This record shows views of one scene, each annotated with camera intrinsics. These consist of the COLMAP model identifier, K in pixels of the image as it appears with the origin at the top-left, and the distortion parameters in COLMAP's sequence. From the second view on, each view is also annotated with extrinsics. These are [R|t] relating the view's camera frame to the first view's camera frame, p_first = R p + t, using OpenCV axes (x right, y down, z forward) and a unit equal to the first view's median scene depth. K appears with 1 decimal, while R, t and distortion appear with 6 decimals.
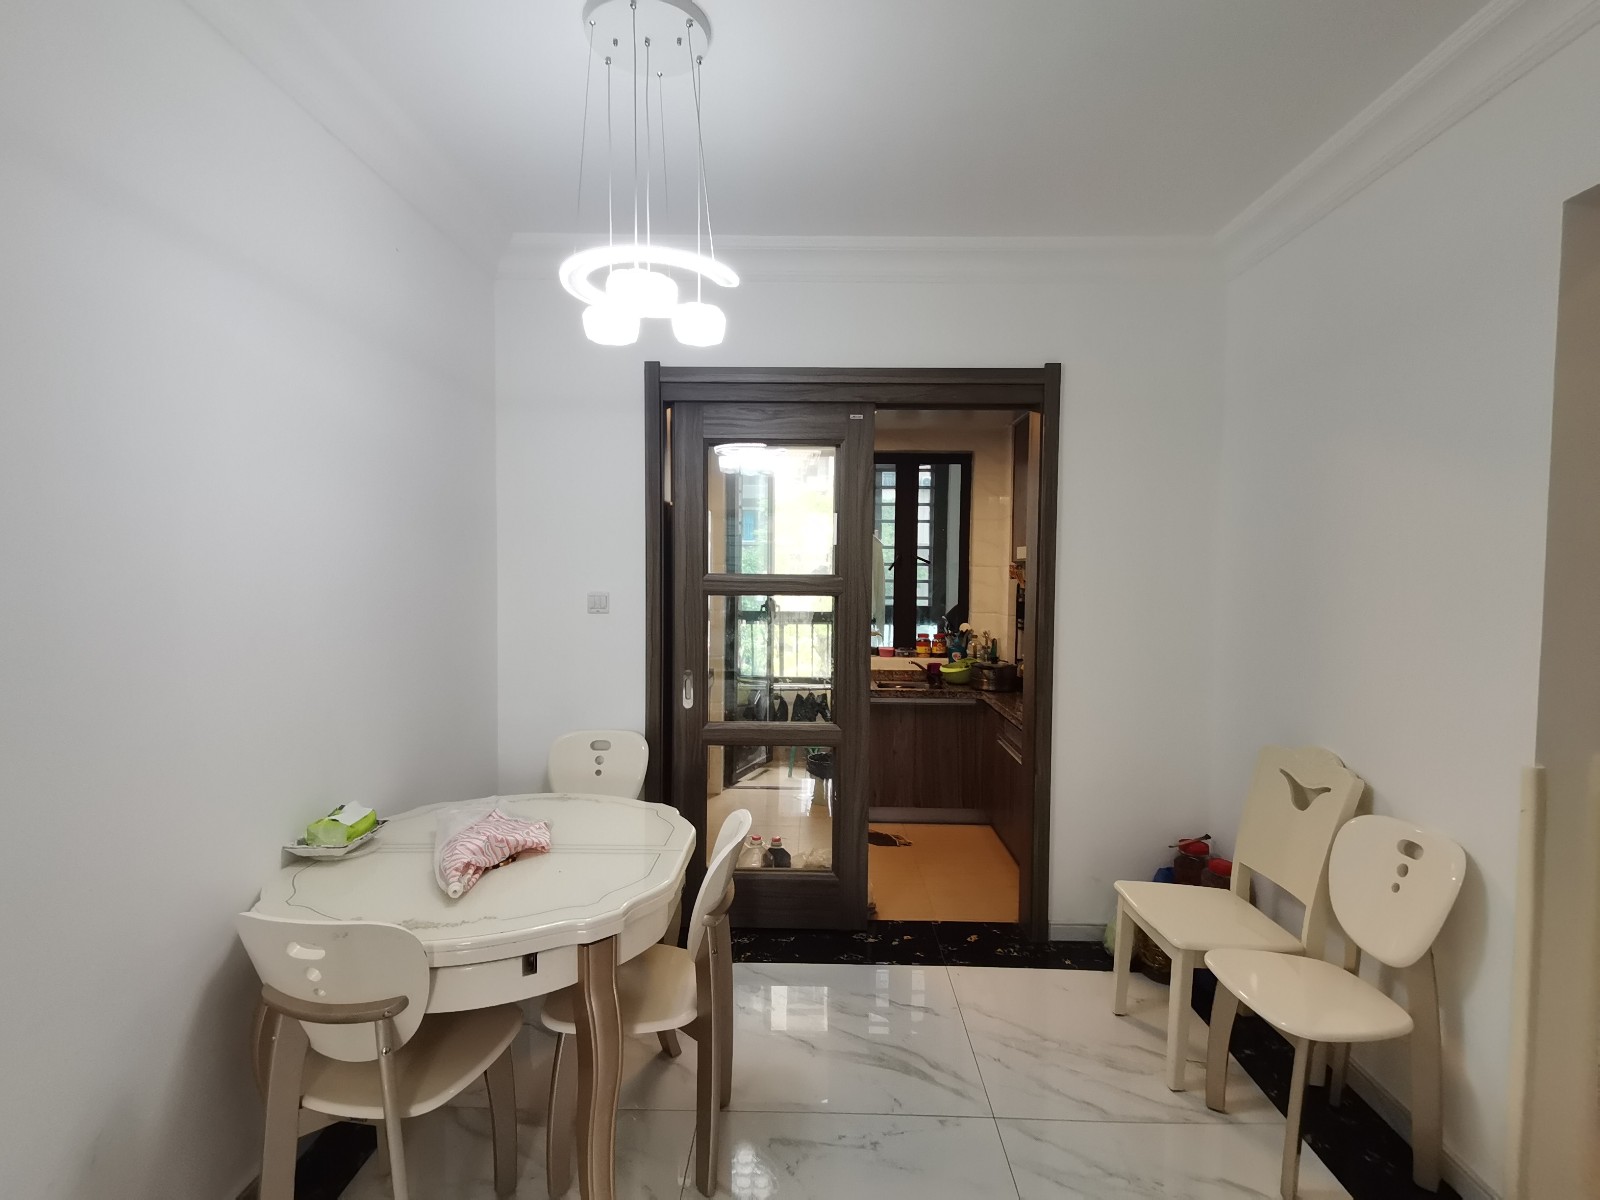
lens RADIAL K [[779.8, 0, 800.0], [0, 779.8, 600.0], [0, 0, 1]] dist [0.046816, -0.035664]
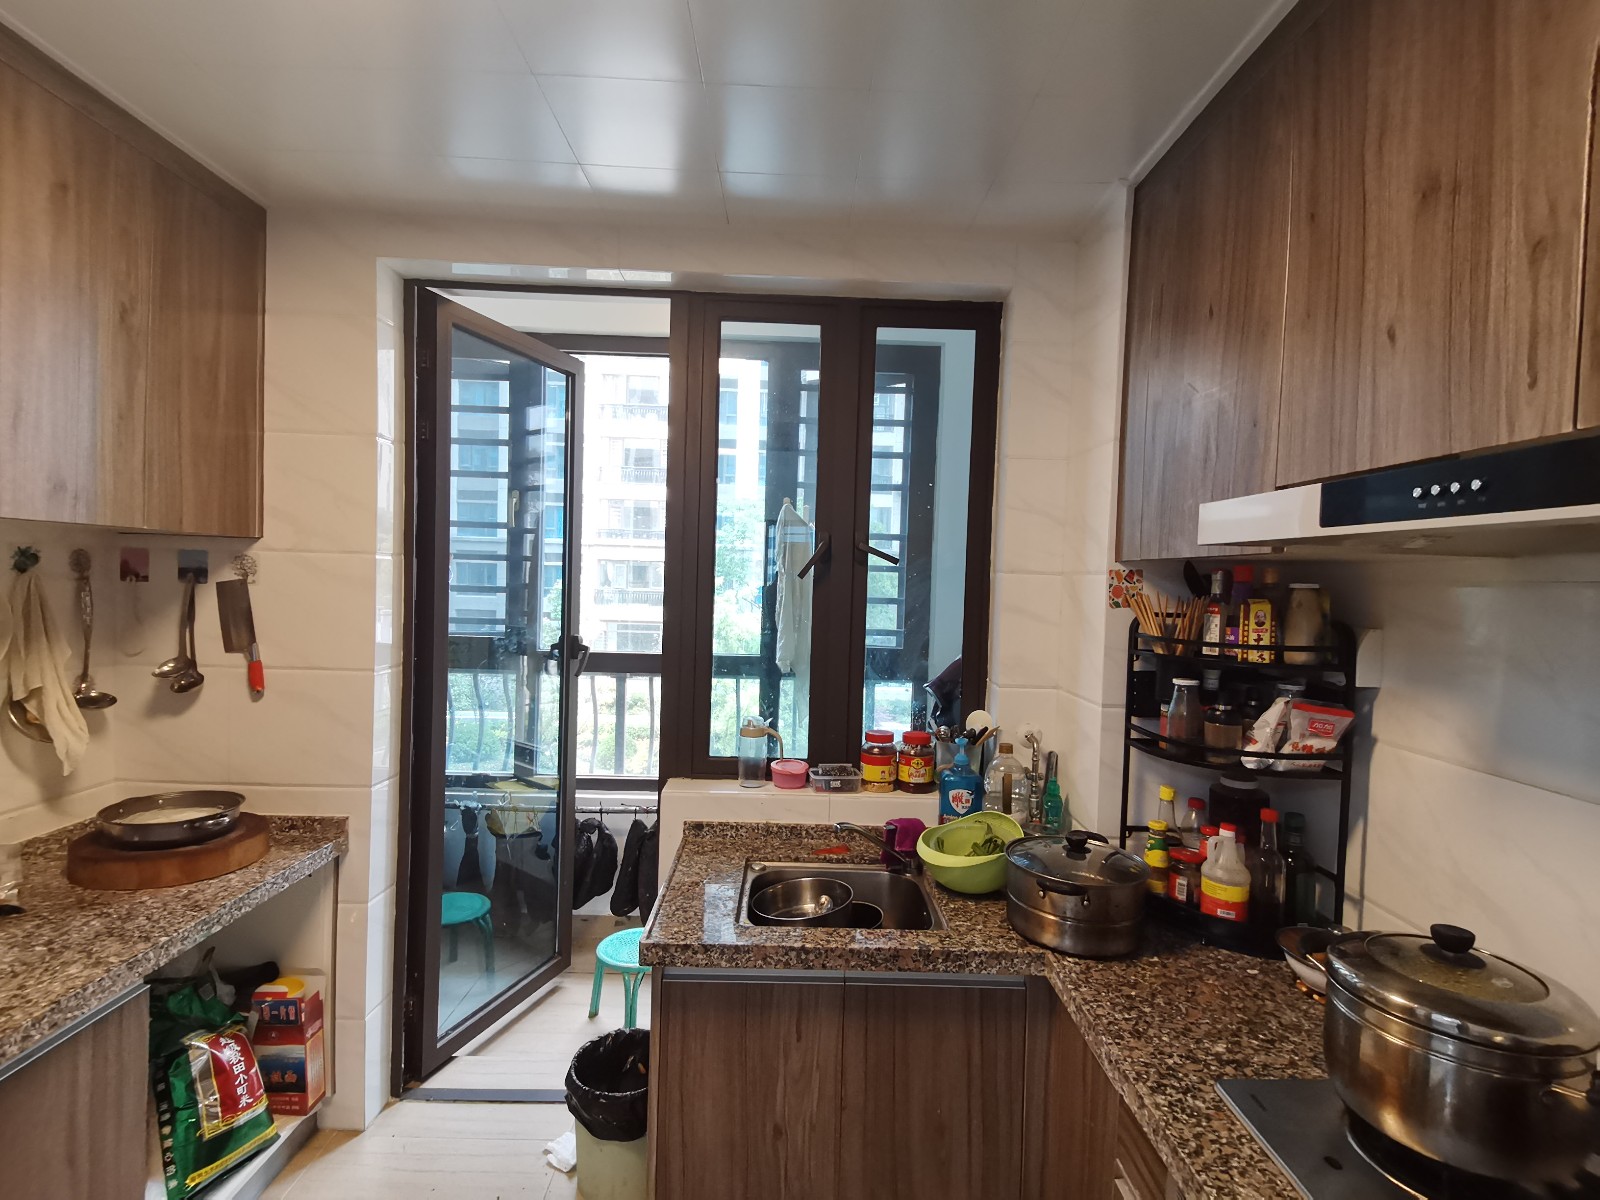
lens RADIAL K [[779.8, 0, 800.0], [0, 779.8, 600.0], [0, 0, 1]] dist [0.046816, -0.035664]
pose [[0.999036, 0.019067, 0.039552, 0.099951], [-0.018902, 0.999811, -0.004528, -0.024670], [-0.039631, 0.003776, 0.999207, 0.594308]]
